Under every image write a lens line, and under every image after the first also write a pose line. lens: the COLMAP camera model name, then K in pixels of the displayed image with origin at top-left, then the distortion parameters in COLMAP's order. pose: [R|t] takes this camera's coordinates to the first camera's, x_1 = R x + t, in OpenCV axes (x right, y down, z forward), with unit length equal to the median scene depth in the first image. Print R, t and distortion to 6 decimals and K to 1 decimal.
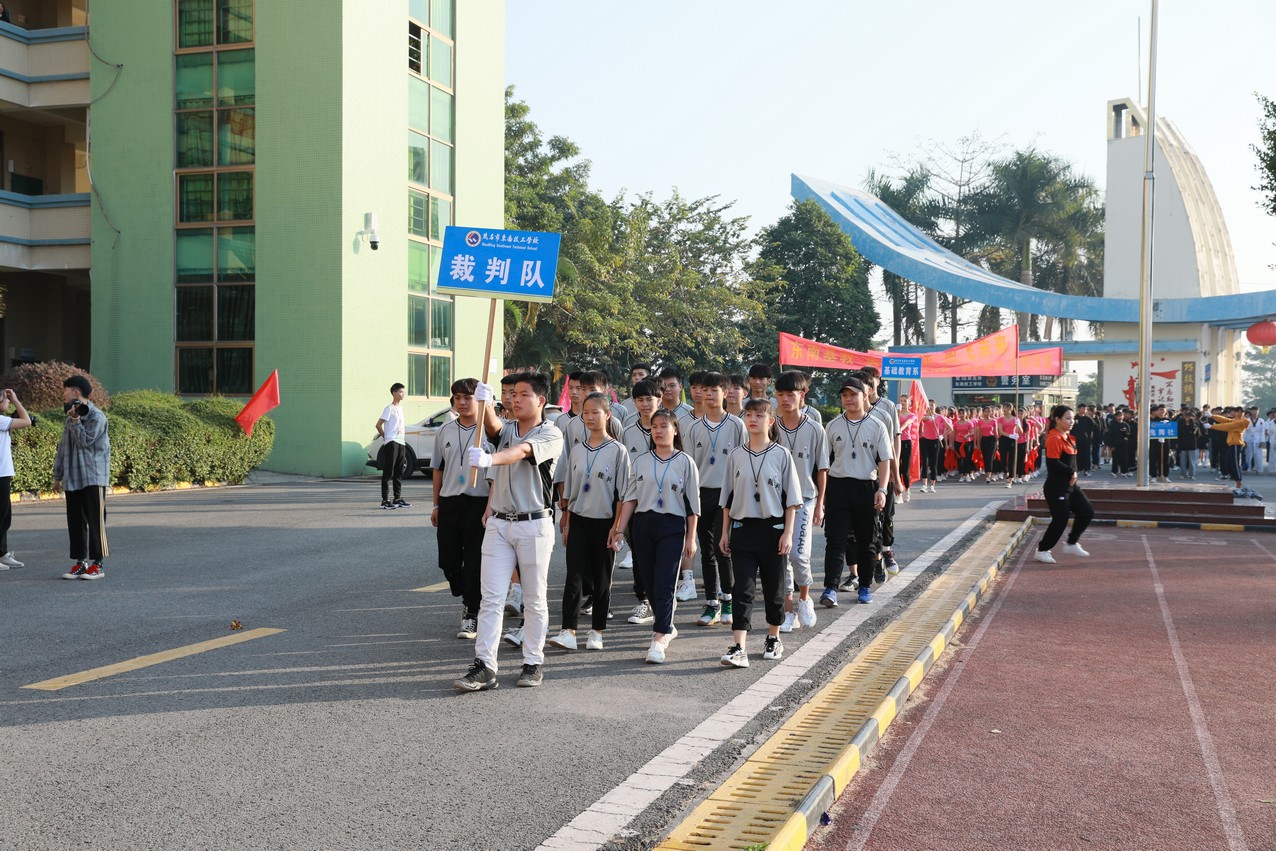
lens RADIAL K [[1366.7, 0, 638.0], [0, 1366.7, 425.5], [0, 0, 1]] dist [0.010343, 0.125028]
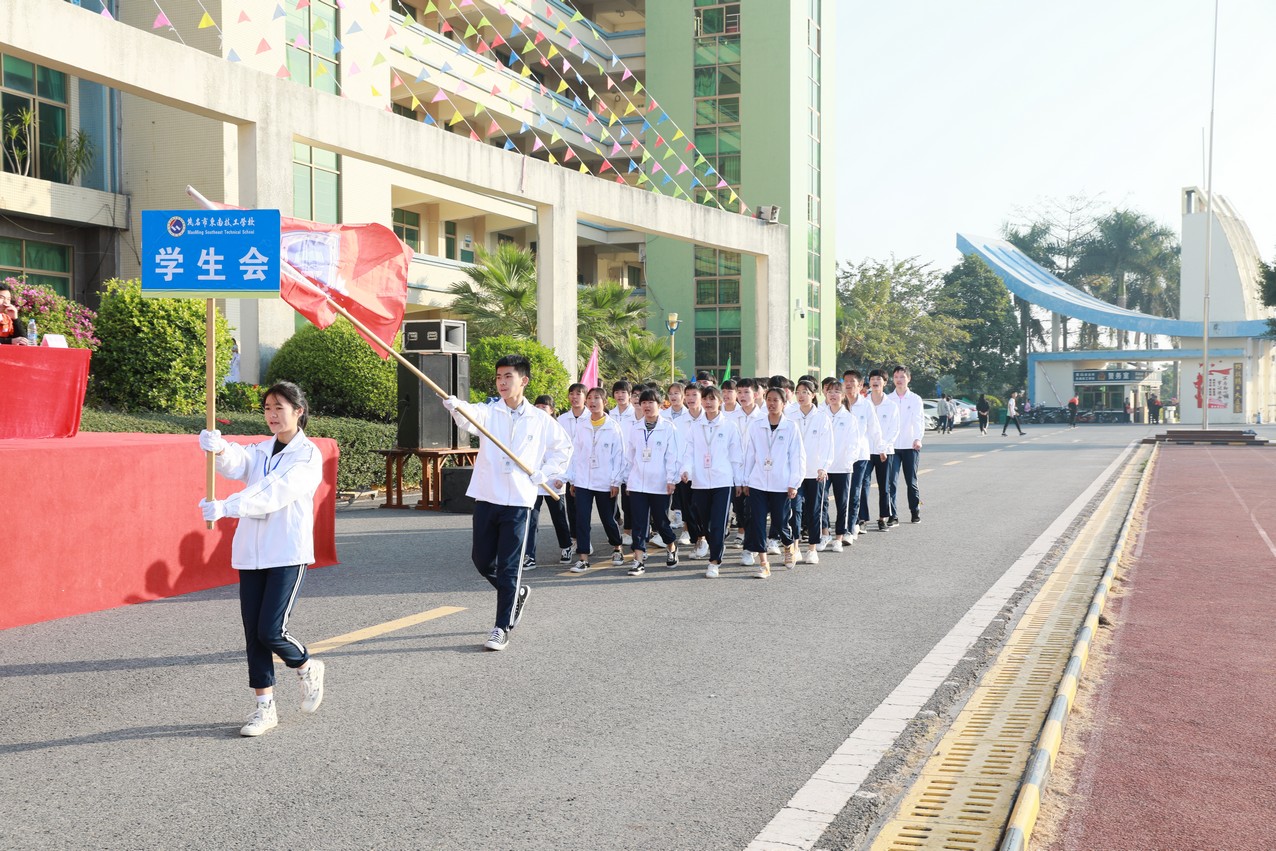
lens RADIAL K [[1366.7, 0, 638.0], [0, 1366.7, 425.5], [0, 0, 1]] dist [0.010343, 0.125028]
pose [[0.999060, -0.009041, -0.042387, -0.201450], [0.009395, 0.999923, 0.008149, 0.003698], [0.042310, -0.008540, 0.999068, -0.558255]]
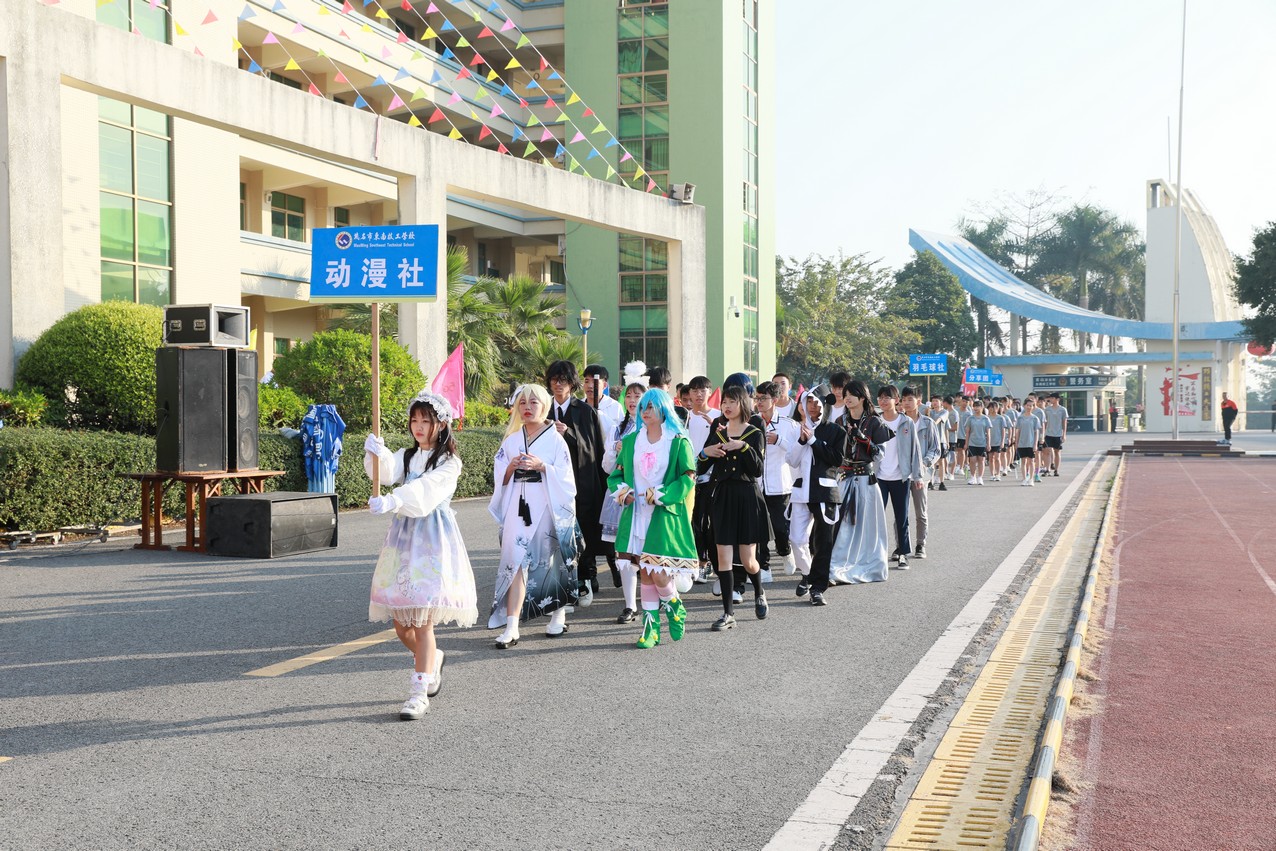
lens RADIAL K [[1409.0, 0, 638.0], [0, 1409.0, 425.5], [0, 0, 1]] dist [0.023647, 0.114921]
pose [[0.999904, -0.010727, -0.008718, -0.178642], [0.010752, 0.999938, 0.002888, 0.002972], [0.008686, -0.002981, 0.999958, -0.482570]]
